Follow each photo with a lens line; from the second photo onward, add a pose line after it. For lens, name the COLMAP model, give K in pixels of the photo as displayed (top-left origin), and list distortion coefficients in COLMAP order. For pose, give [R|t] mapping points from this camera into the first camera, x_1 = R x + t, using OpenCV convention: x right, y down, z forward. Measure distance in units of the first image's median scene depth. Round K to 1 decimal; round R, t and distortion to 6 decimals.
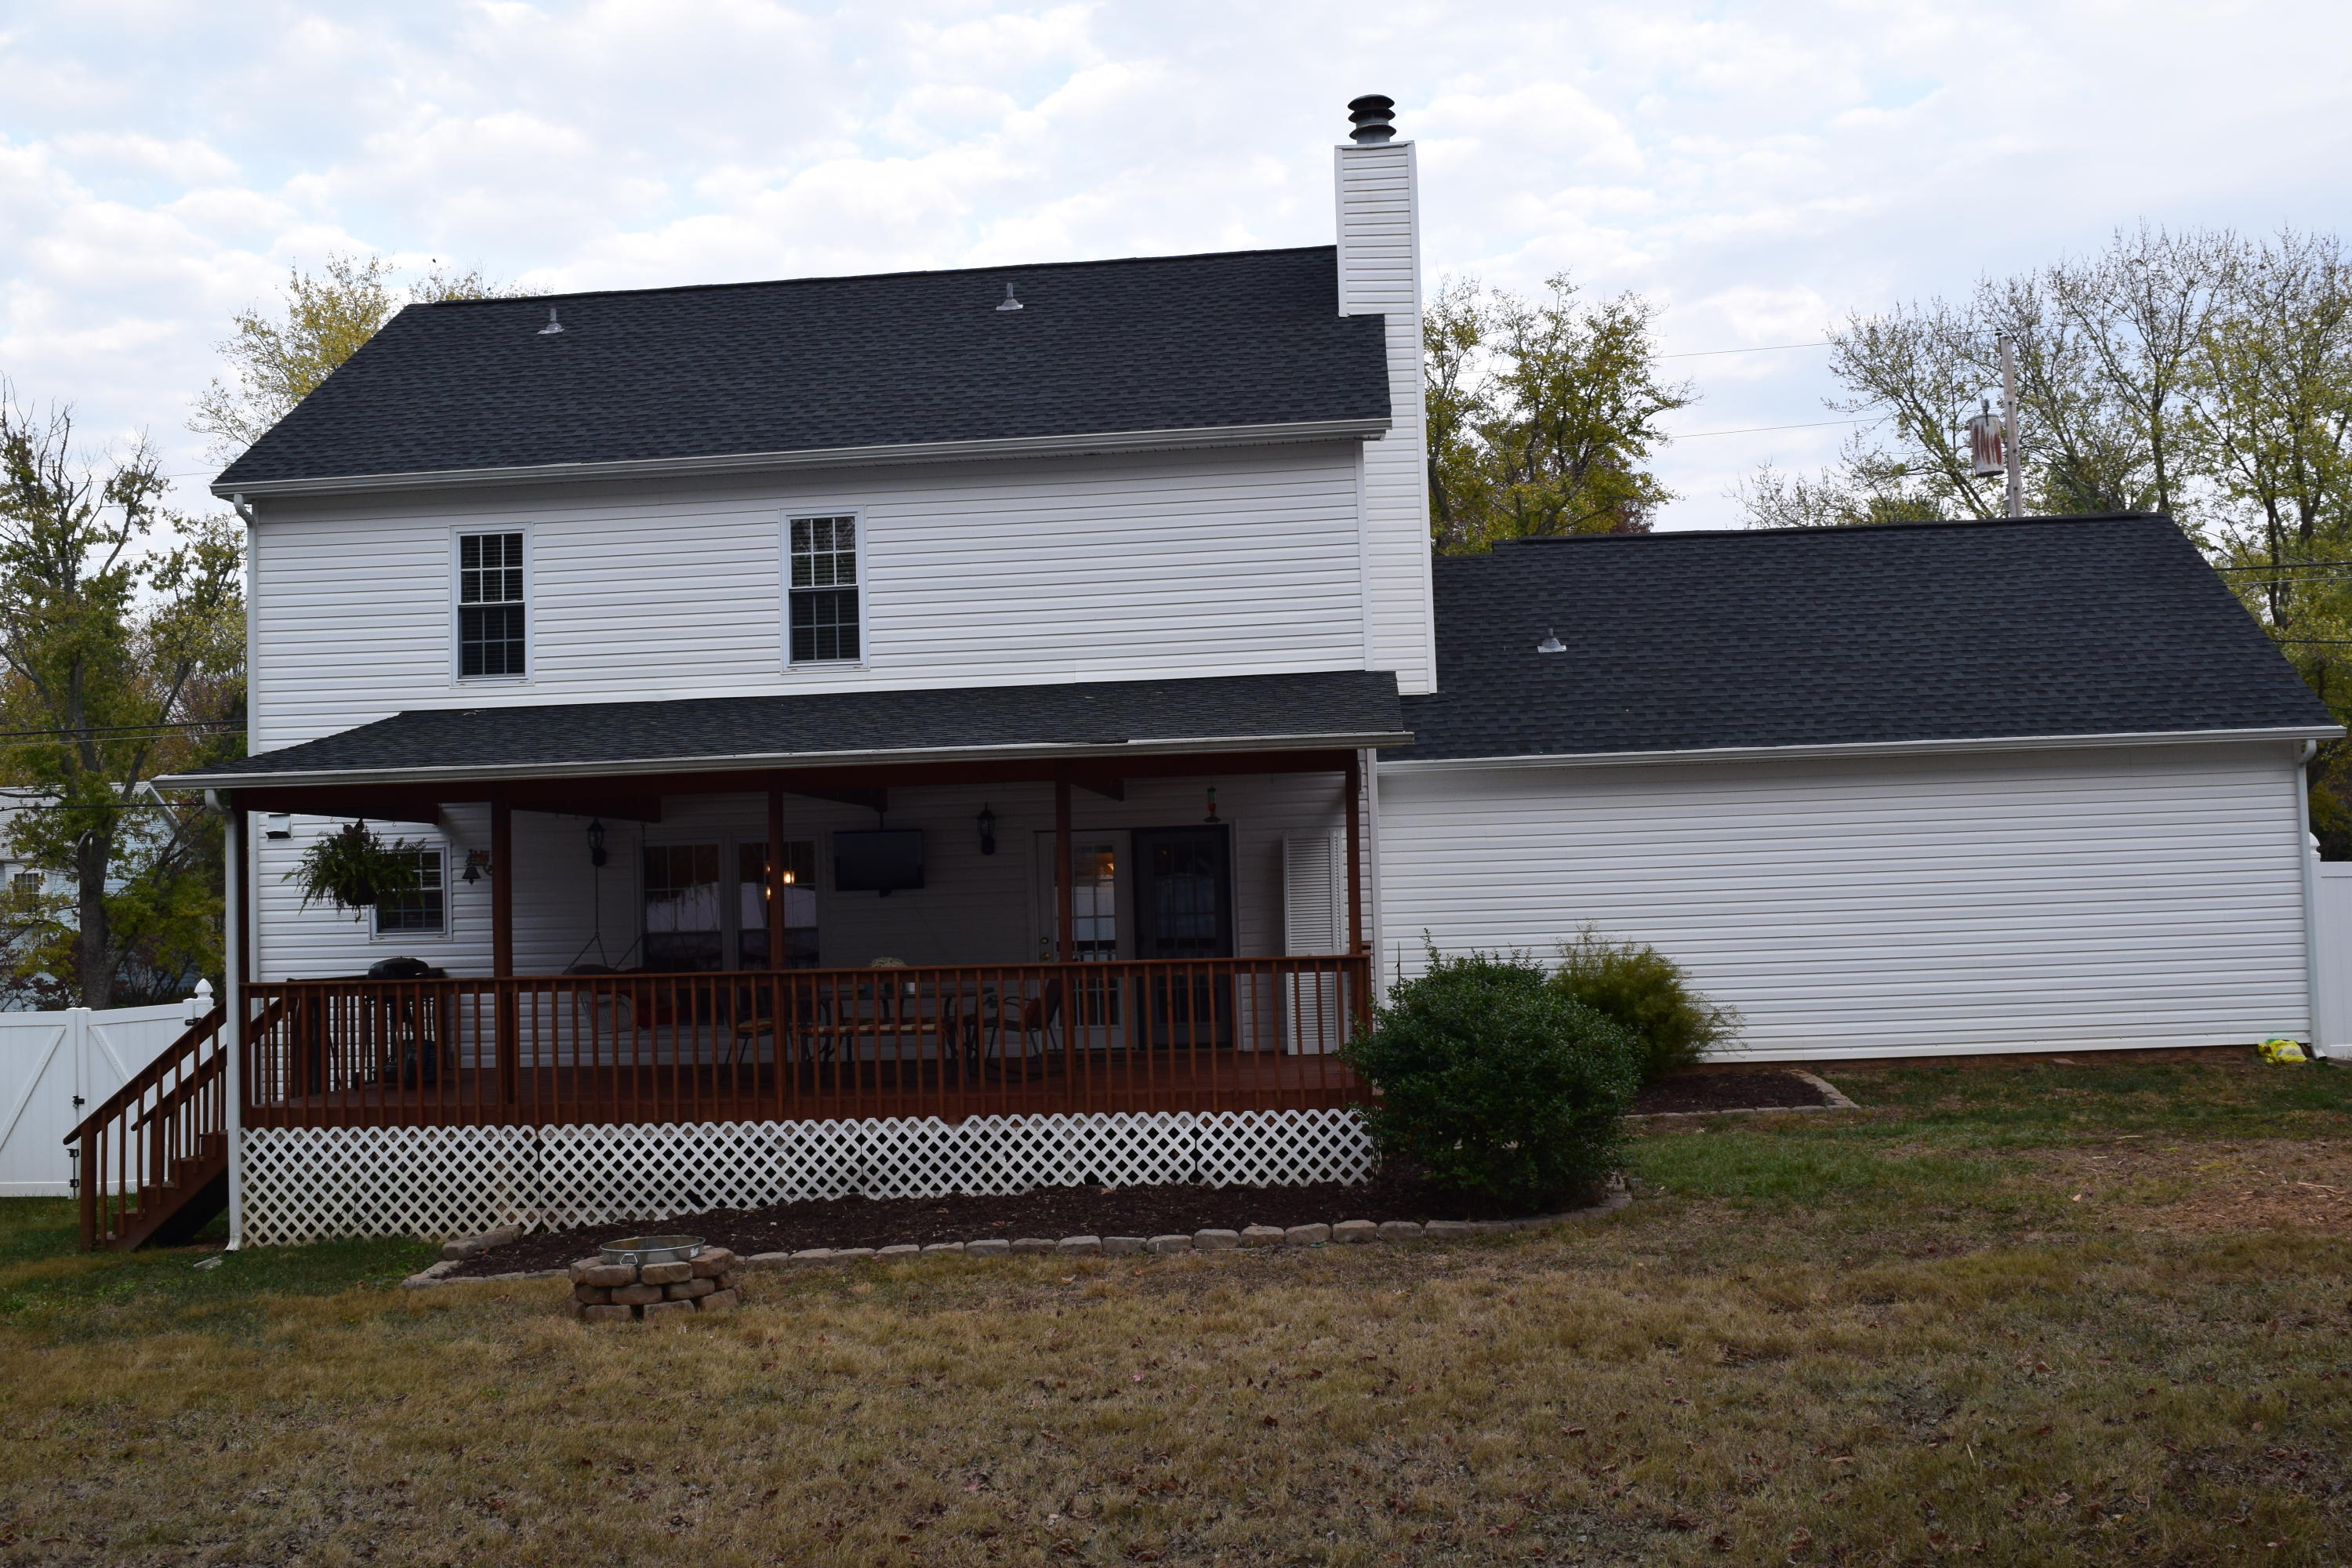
lens RADIAL K [[2101.4, 0, 1163.9], [0, 2101.4, 784.1], [0, 0, 1]] dist [-0.083082, 0.015266]
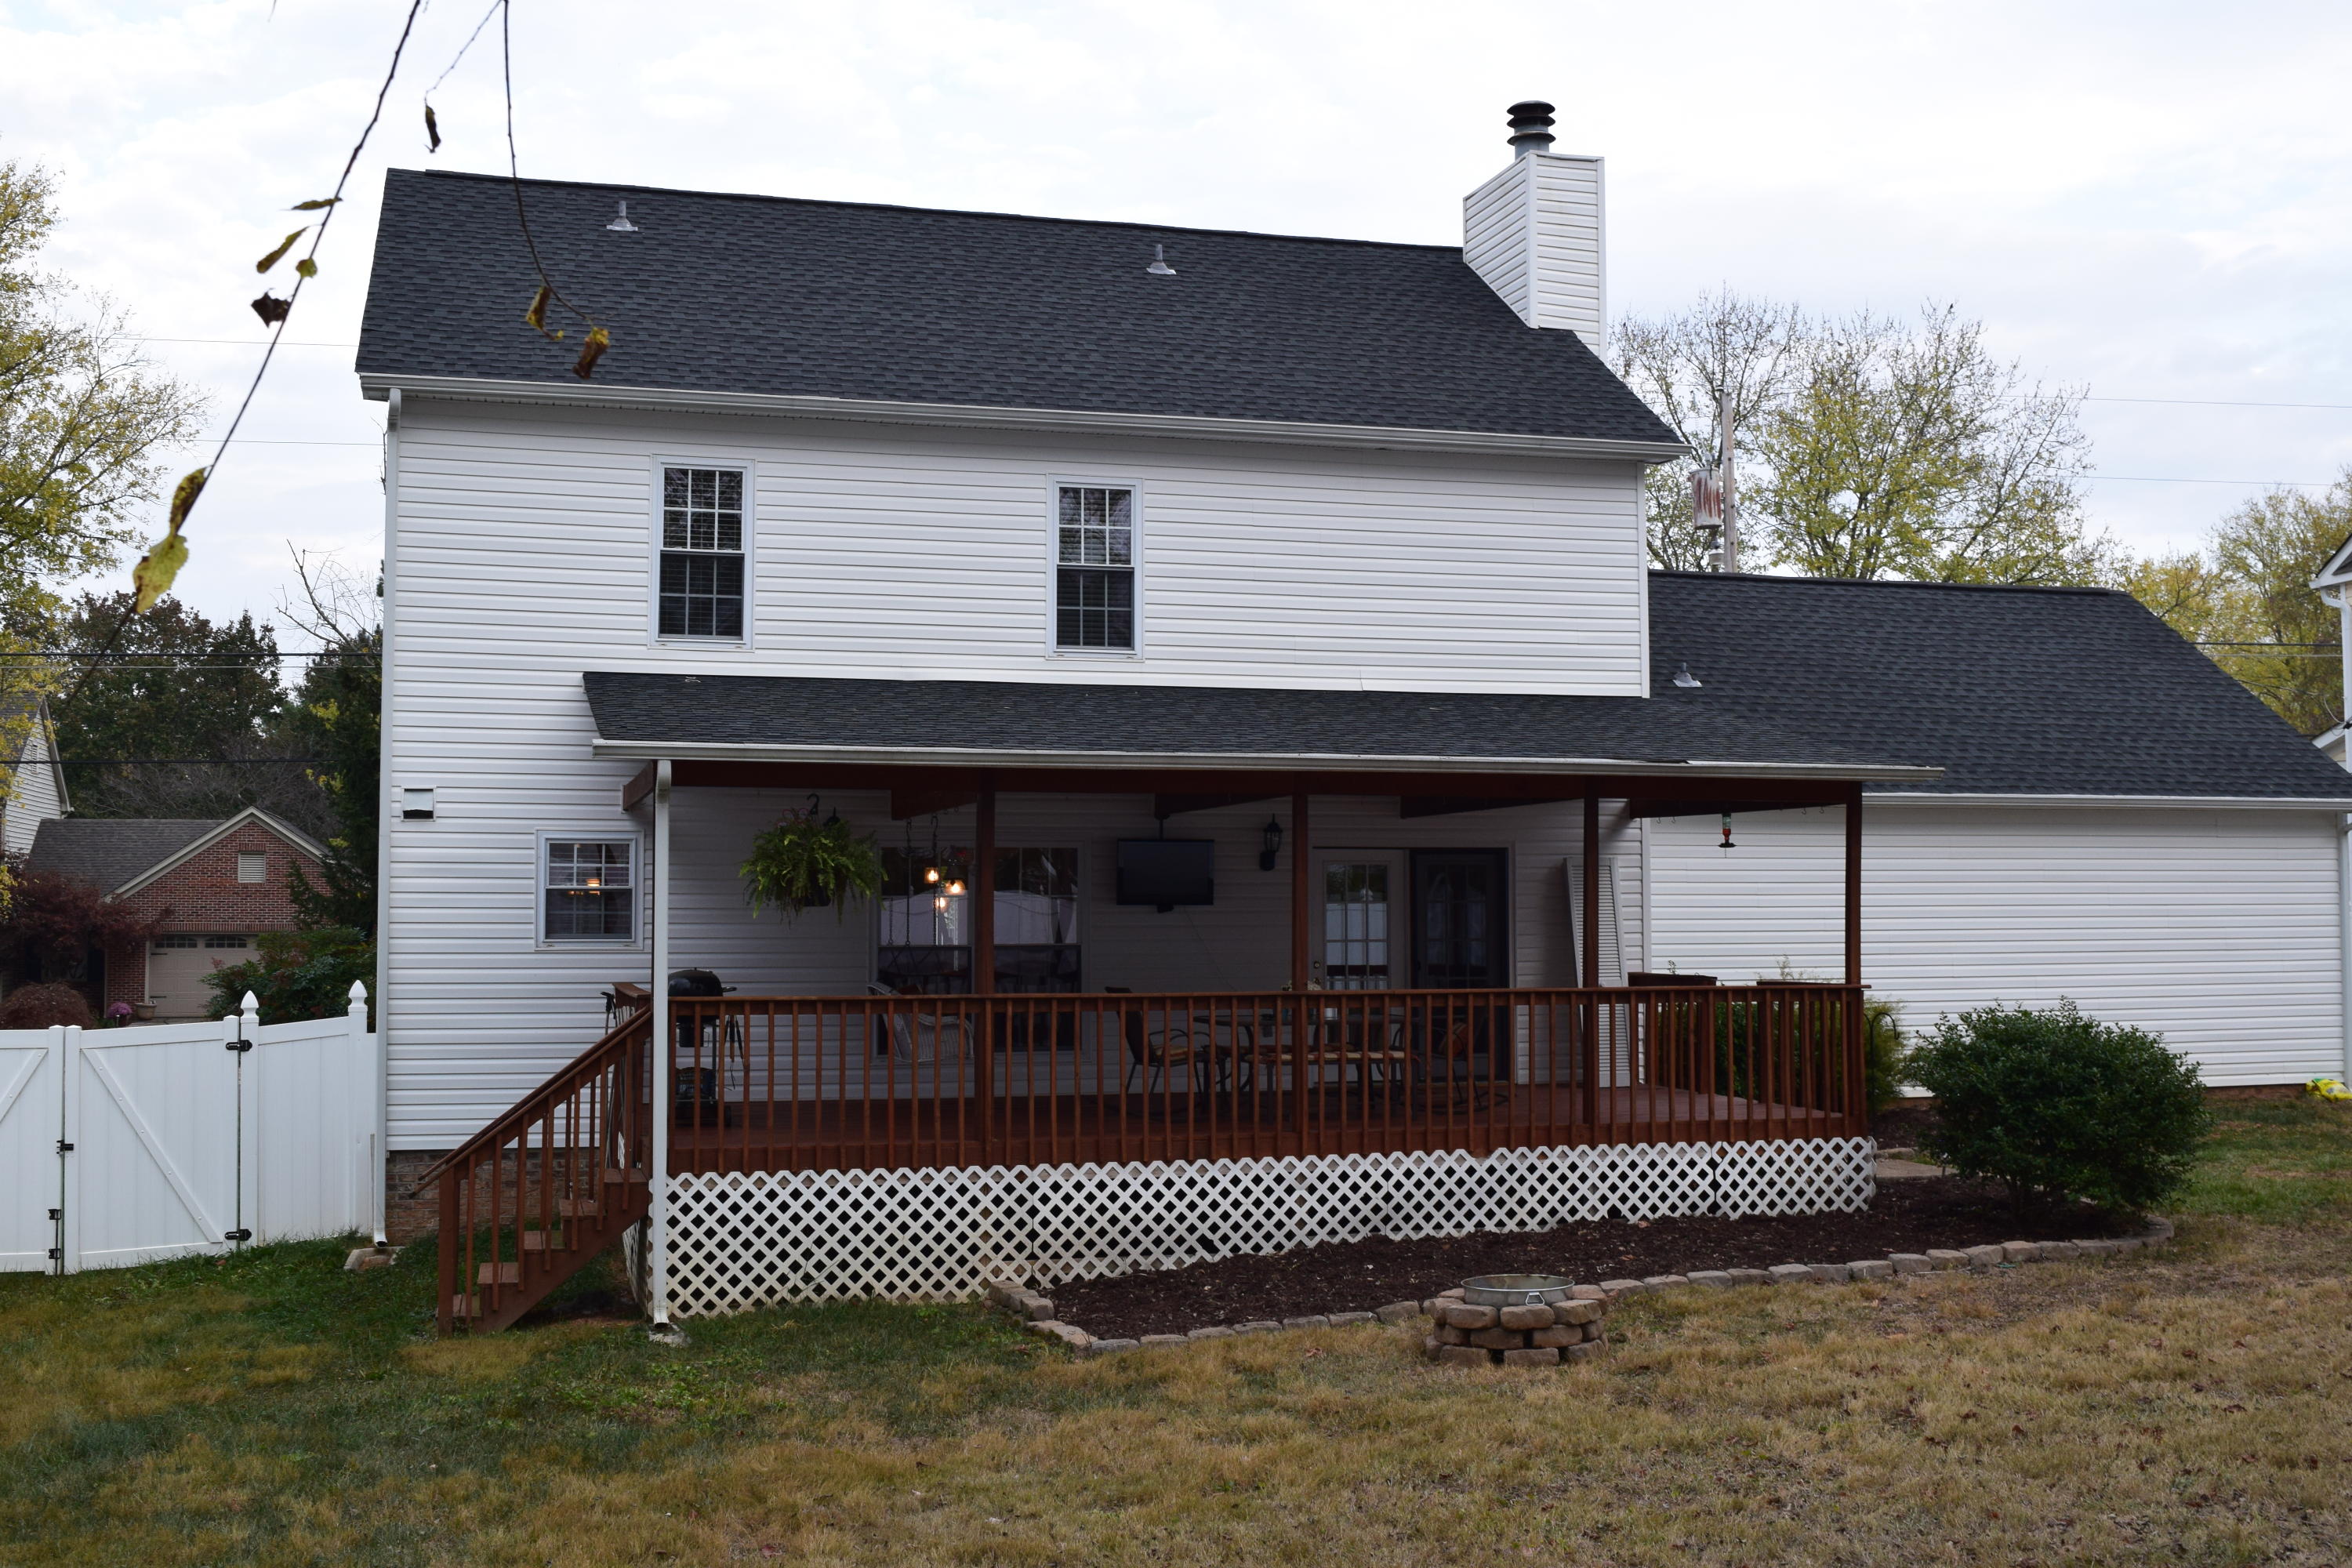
lens RADIAL K [[2323.0, 0, 1172.8], [0, 2323.0, 797.1], [0, 0, 1]] dist [-0.068965, 0.000000]
pose [[0.937624, 0.047276, 0.344423, -0.489995], [-0.046042, 0.998870, -0.011766, 0.015804], [-0.344590, -0.004826, 0.938741, 0.058473]]
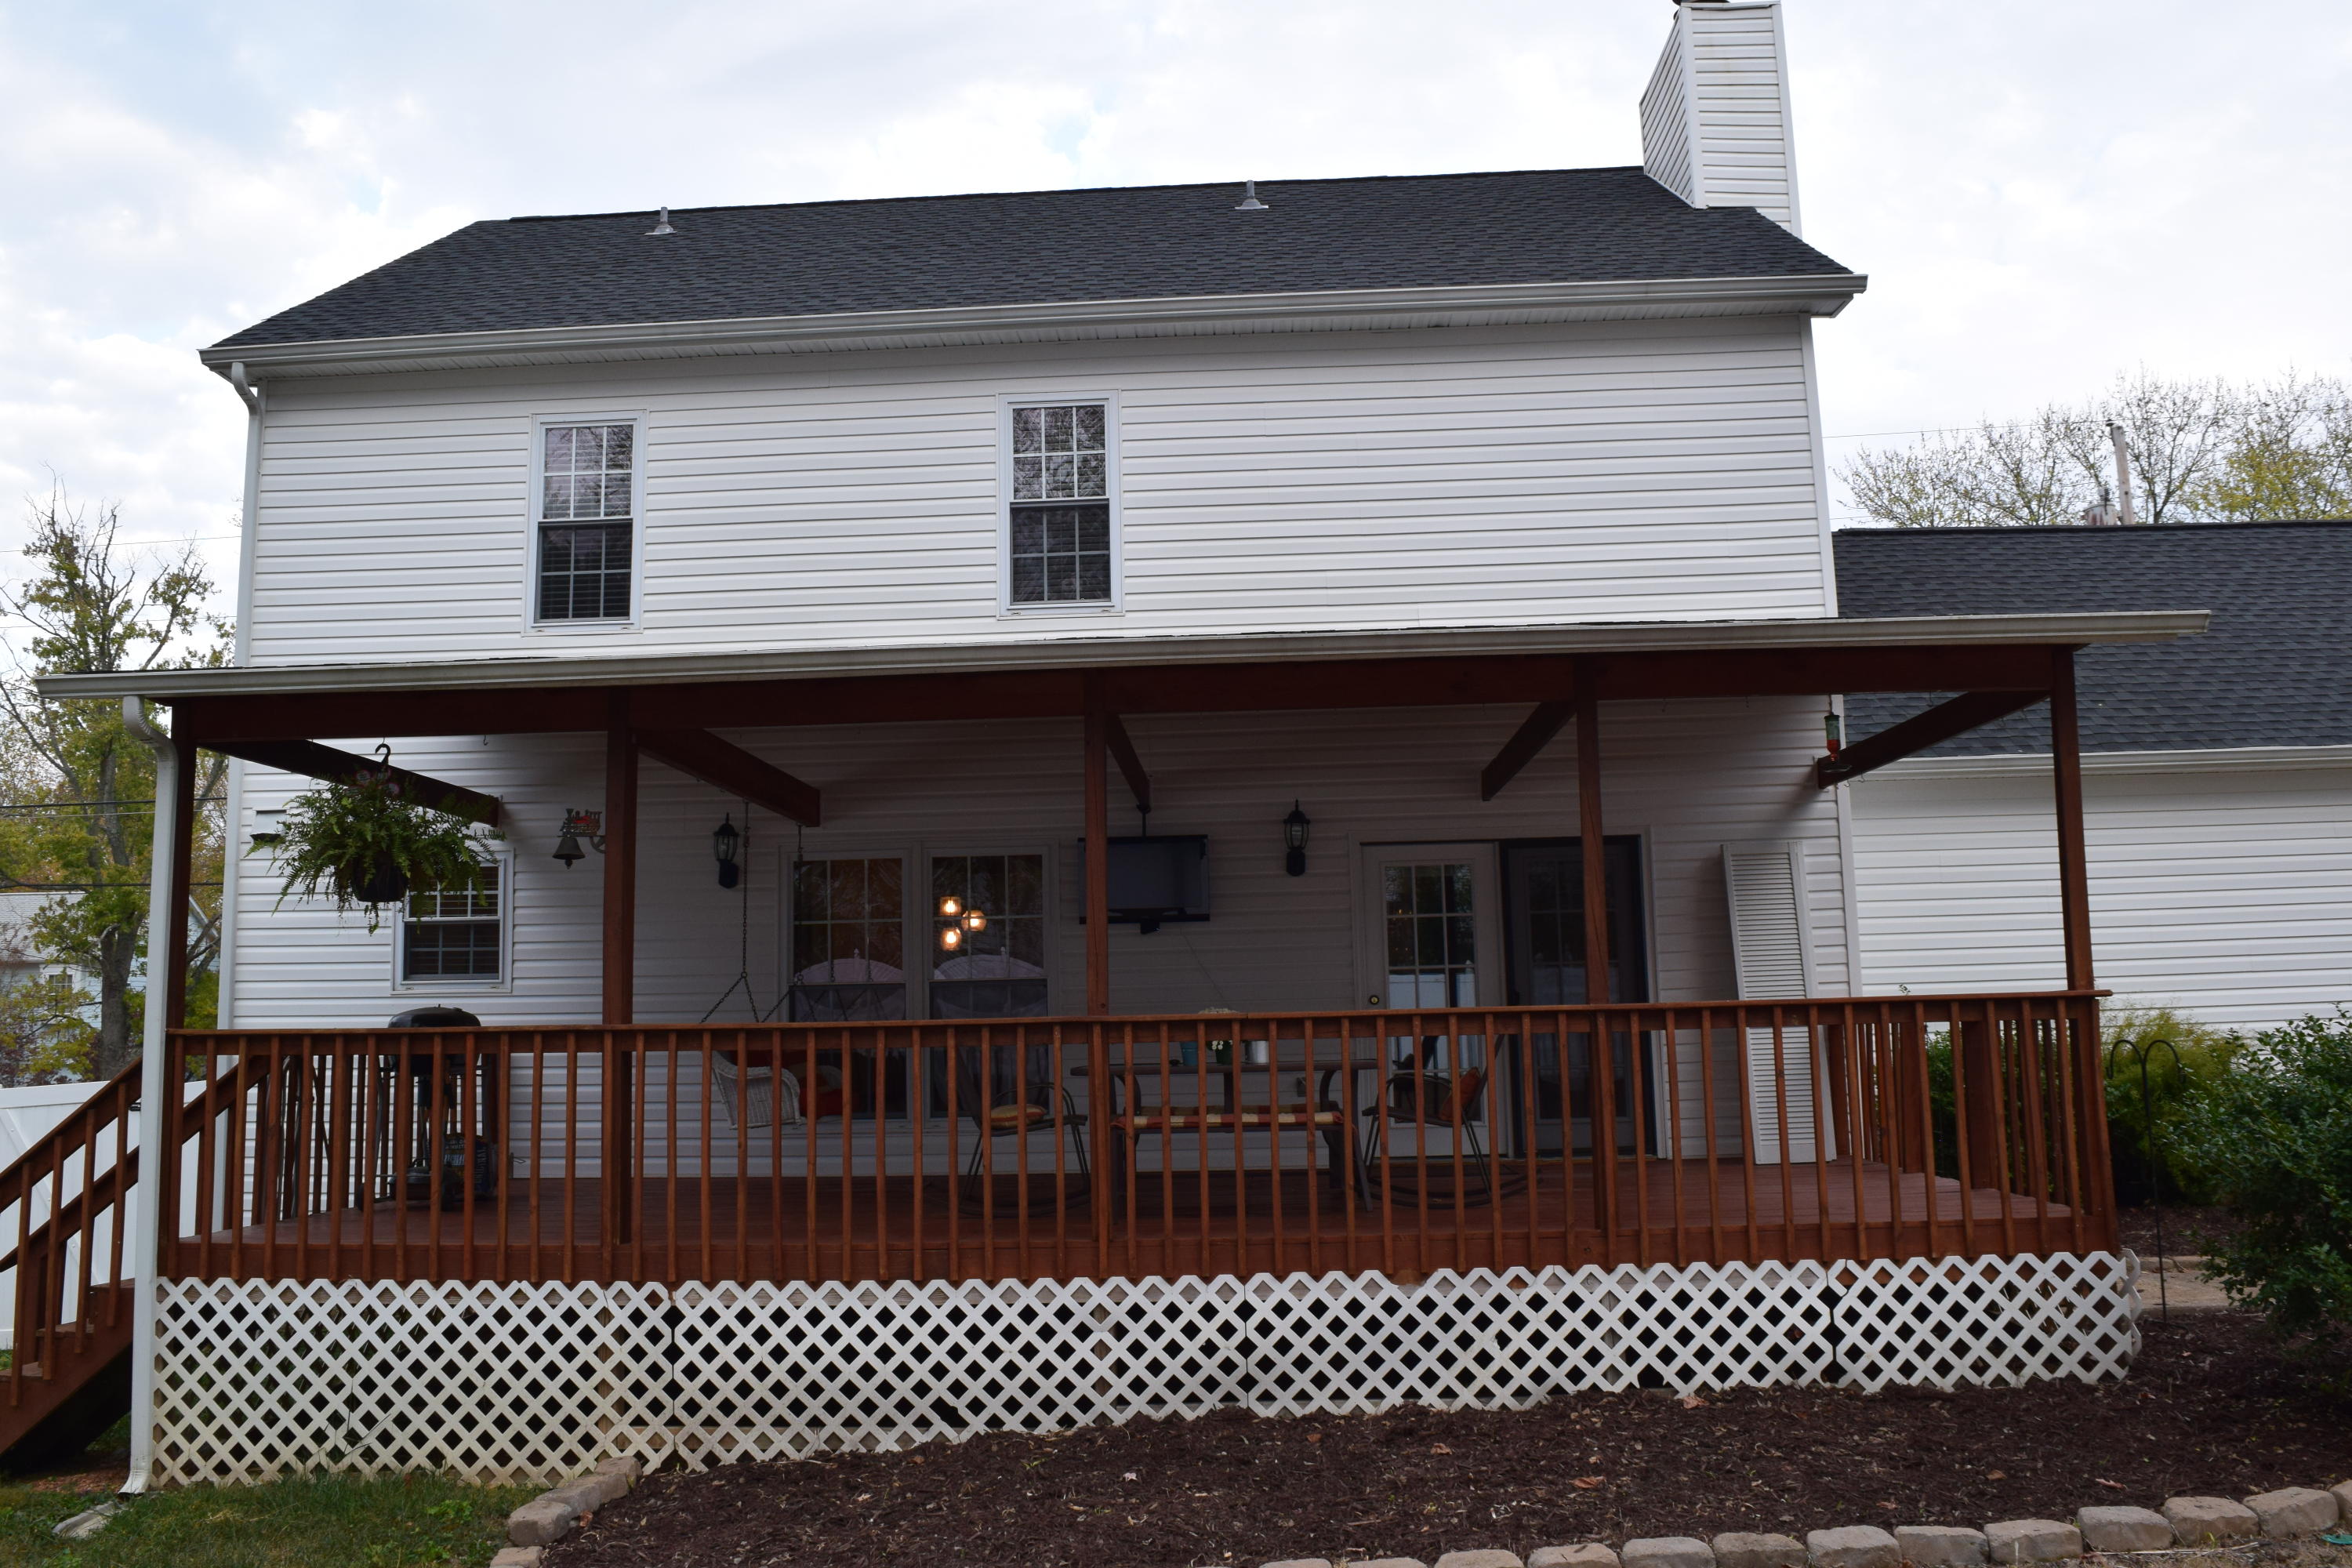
lens RADIAL K [[1827.5, 0, 1165.3], [0, 1827.5, 779.5], [0, 0, 1]] dist [-0.092176, 0.016970]
pose [[0.999273, 0.014716, 0.035178, -0.153567], [-0.011774, 0.996528, -0.082426, 0.053997], [-0.036269, 0.081952, 0.995976, 0.405371]]
